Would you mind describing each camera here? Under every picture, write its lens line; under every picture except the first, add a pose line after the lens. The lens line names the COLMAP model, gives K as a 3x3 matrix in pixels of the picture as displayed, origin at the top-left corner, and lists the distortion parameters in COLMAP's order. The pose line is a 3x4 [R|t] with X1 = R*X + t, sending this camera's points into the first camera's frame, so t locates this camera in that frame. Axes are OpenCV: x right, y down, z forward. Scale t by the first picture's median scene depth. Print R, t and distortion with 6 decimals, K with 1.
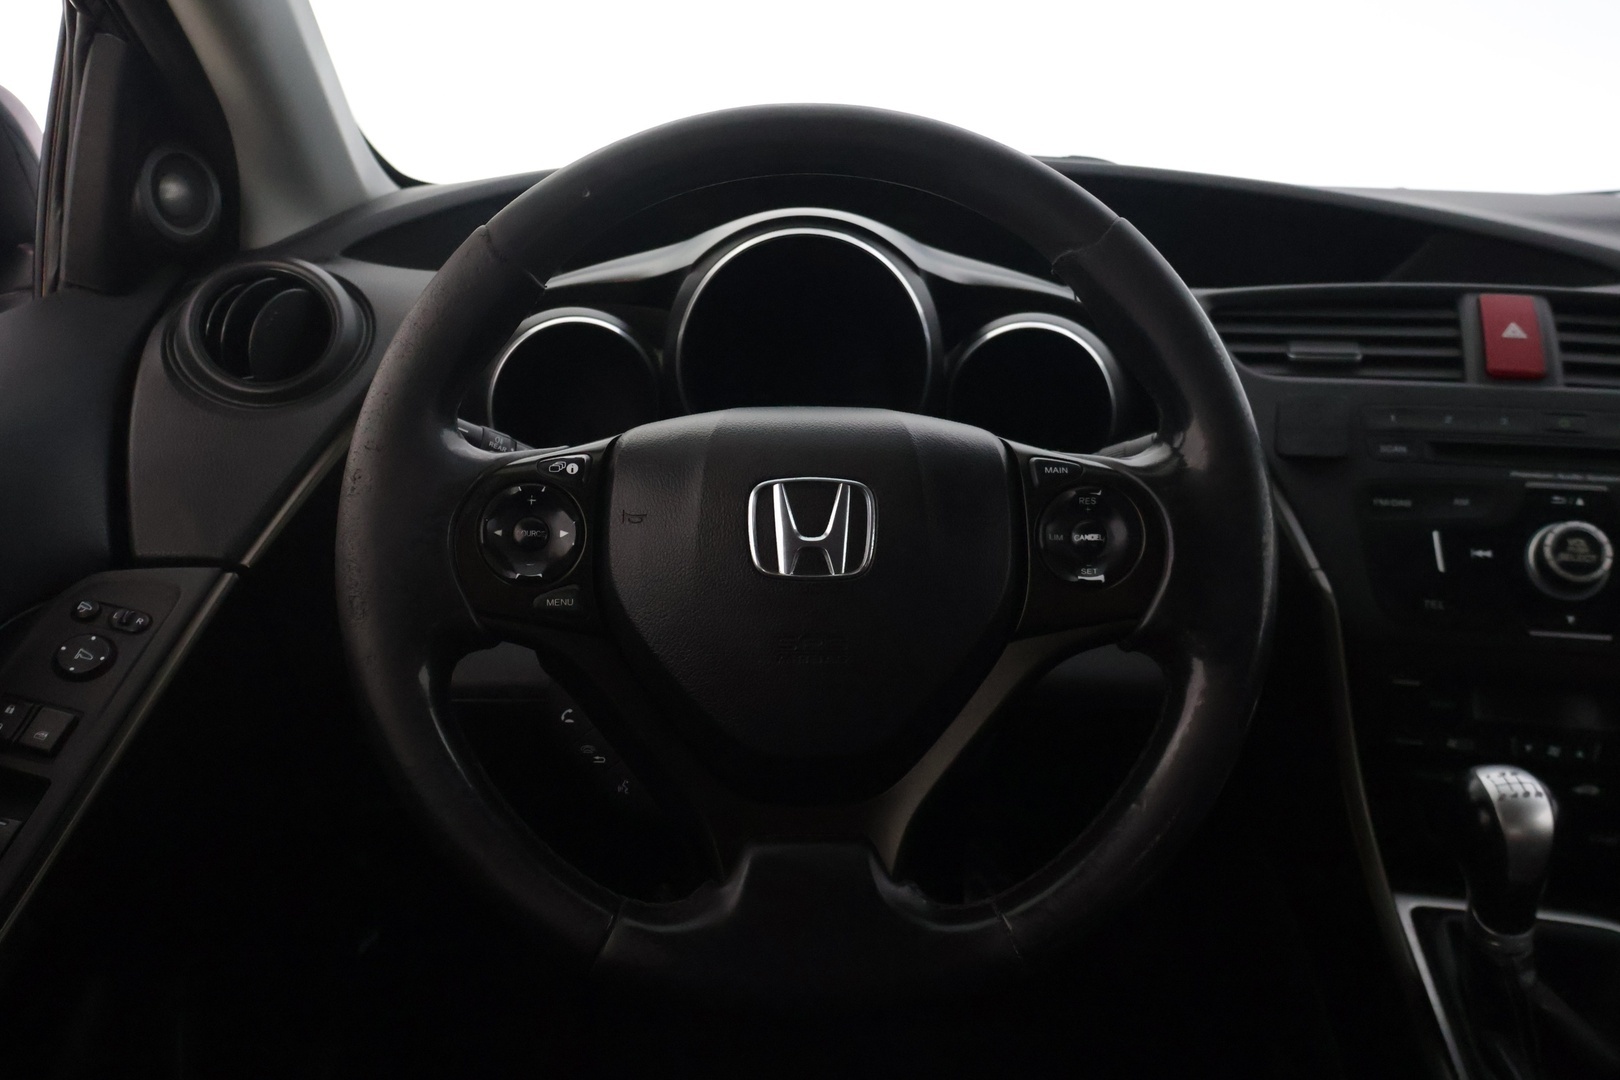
lens RADIAL K [[1530.4, 0, 742.7], [0, 1530.4, 535.6], [0, 0, 1]] dist [-0.027953, 0.000000]
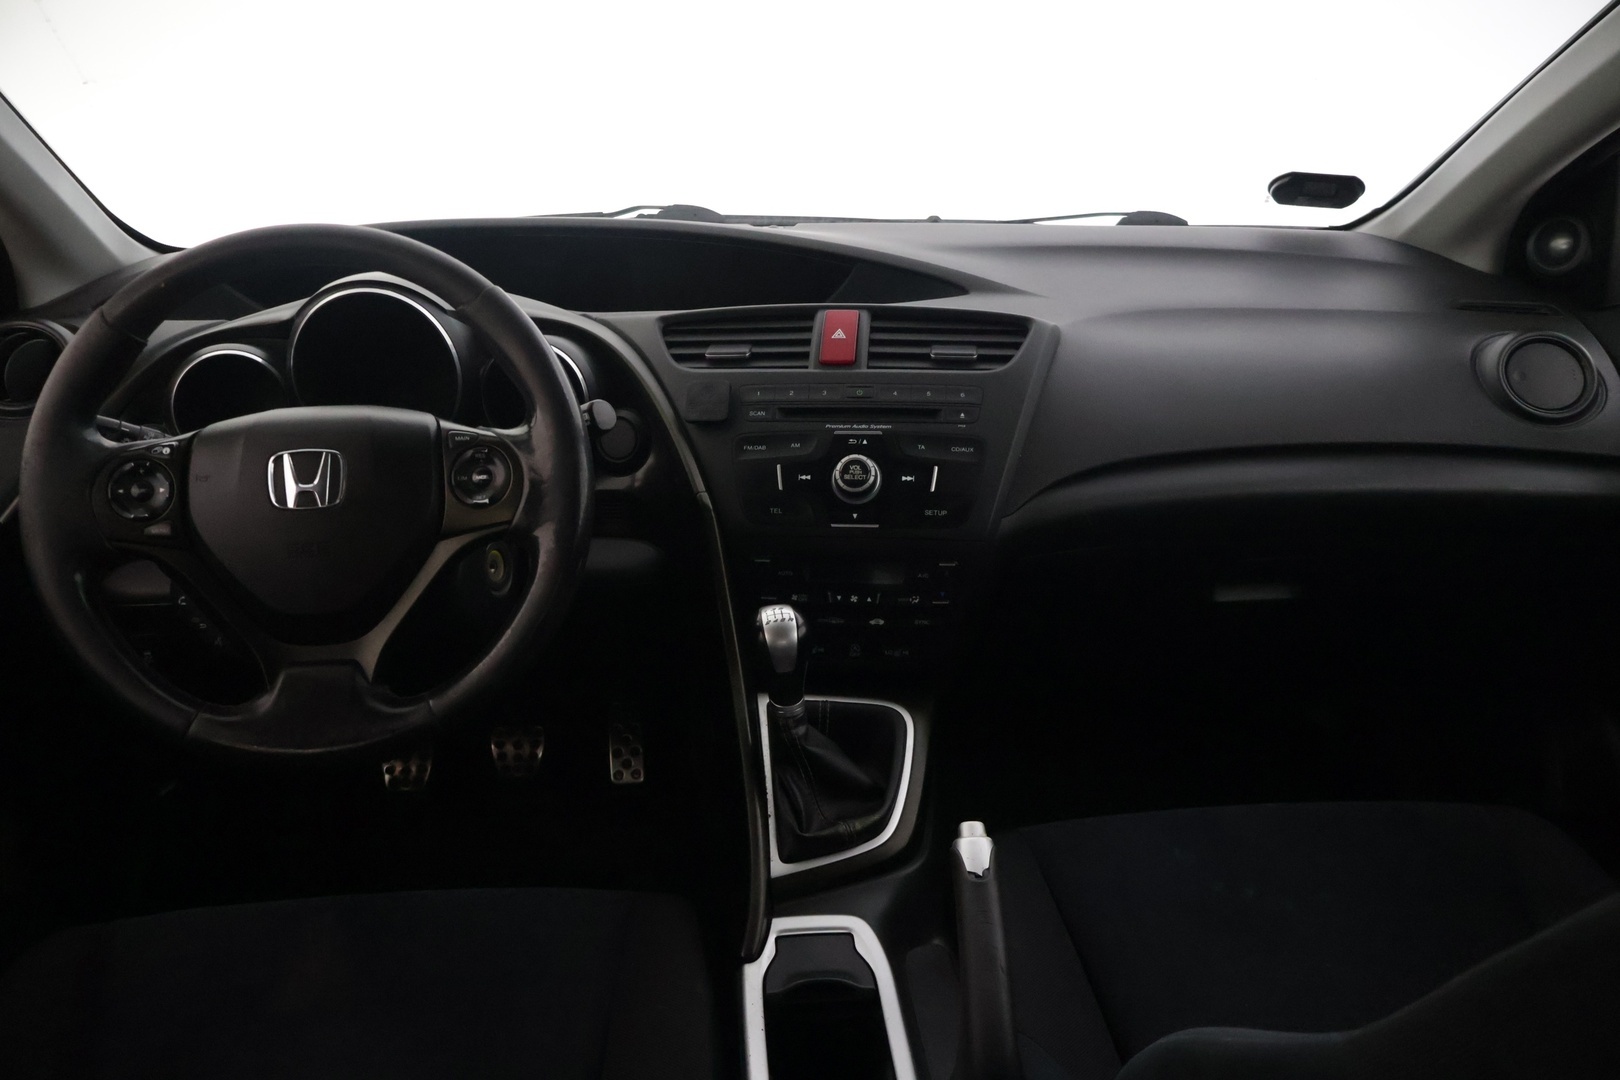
lens RADIAL K [[1363.9, 0, 772.9], [0, 1363.9, 542.7], [0, 0, 1]] dist [-0.019318, -0.012508]
pose [[0.996268, -0.050222, 0.070195, 0.349737], [0.047979, 0.998293, 0.033296, 0.030920], [-0.071748, -0.029804, 0.996977, -0.418739]]
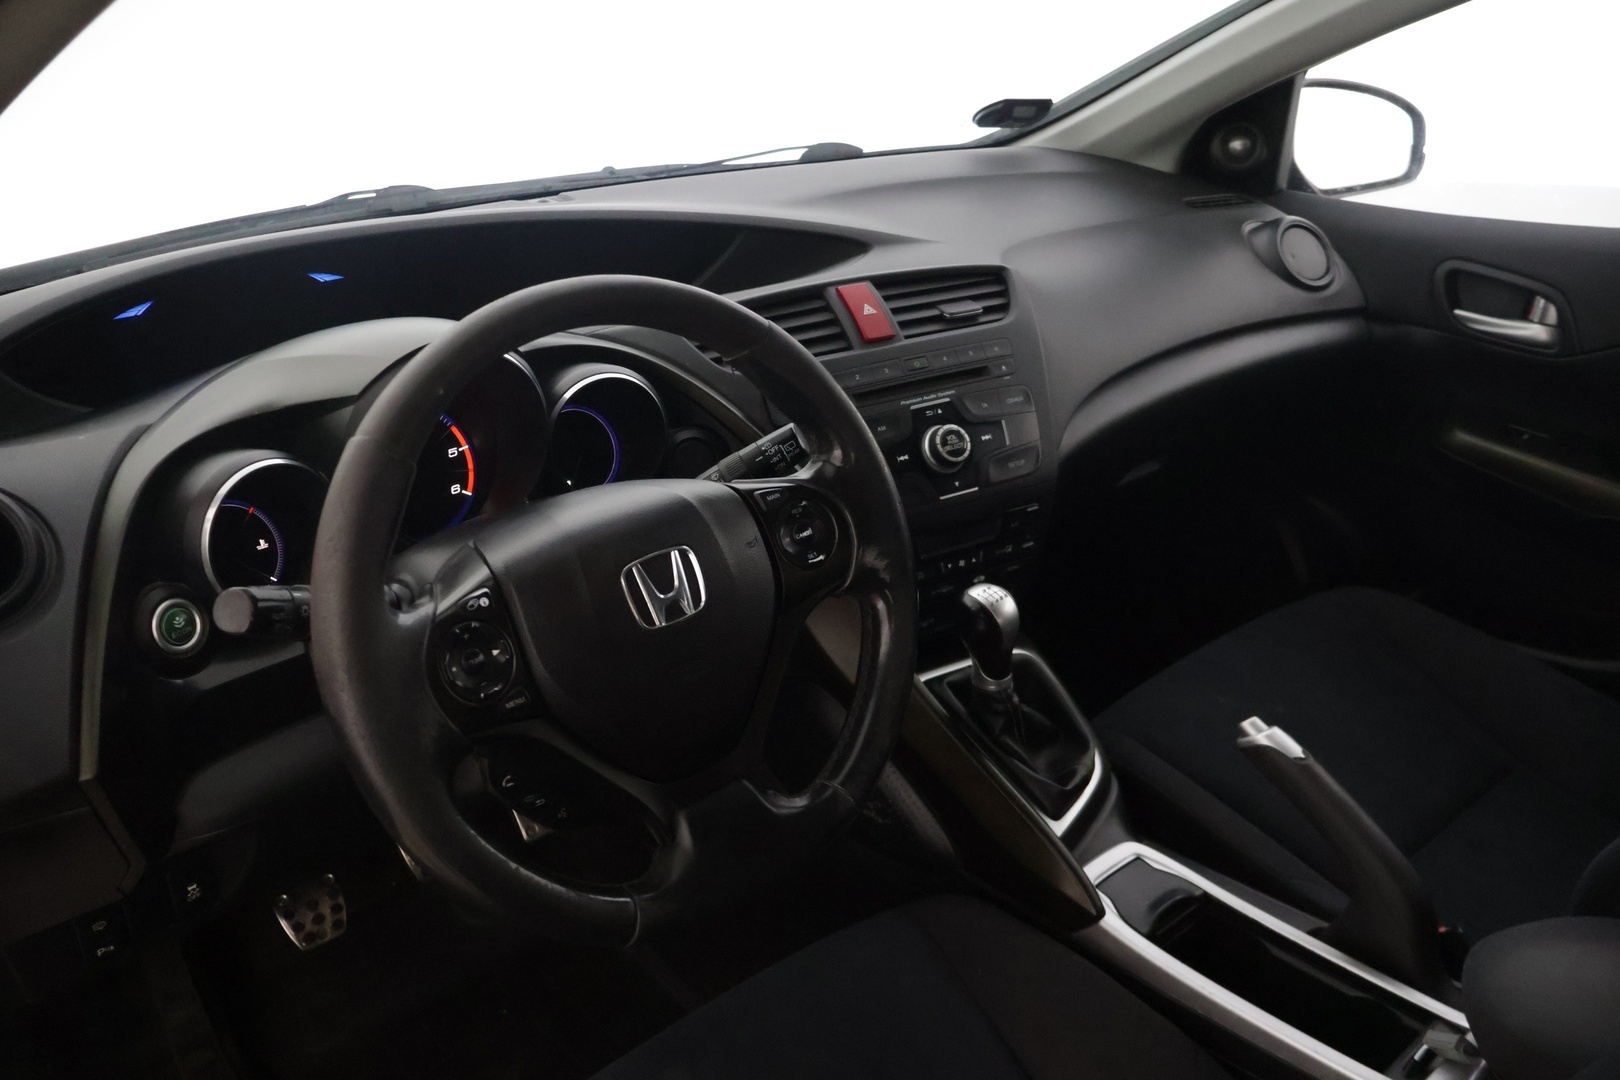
lens RADIAL K [[1363.9, 0, 807.1], [0, 1363.9, 555.6], [0, 0, 1]] dist [-0.019318, -0.012508]
pose [[0.742989, -0.304285, 0.596136, -0.463946], [0.231729, 0.952543, 0.197391, -0.194465], [-0.627909, -0.008517, 0.778240, -0.041659]]
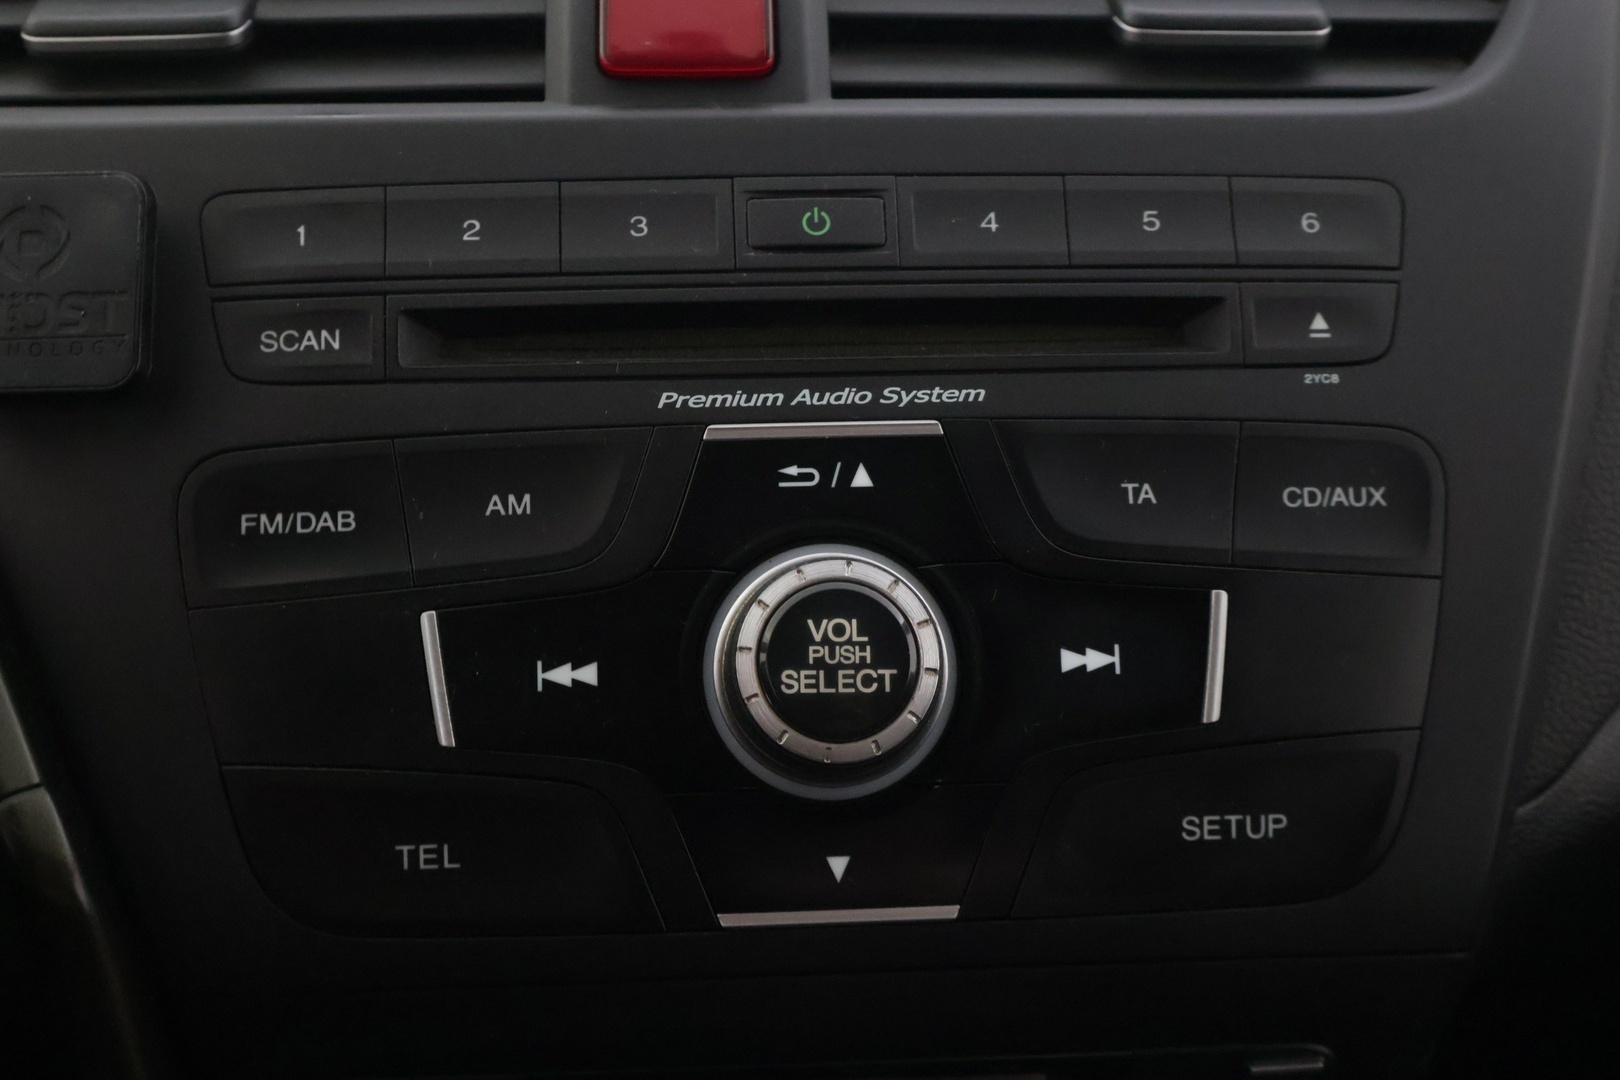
lens RADIAL K [[2117.0, 0, 800.5], [0, 2117.0, 547.2], [0, 0, 1]] dist [0.000986, 0.000000]
pose [[0.960685, -0.113301, 0.253468, 0.425358], [0.076115, 0.985444, 0.152008, -0.075813], [-0.267002, -0.126739, 0.955326, 0.579040]]
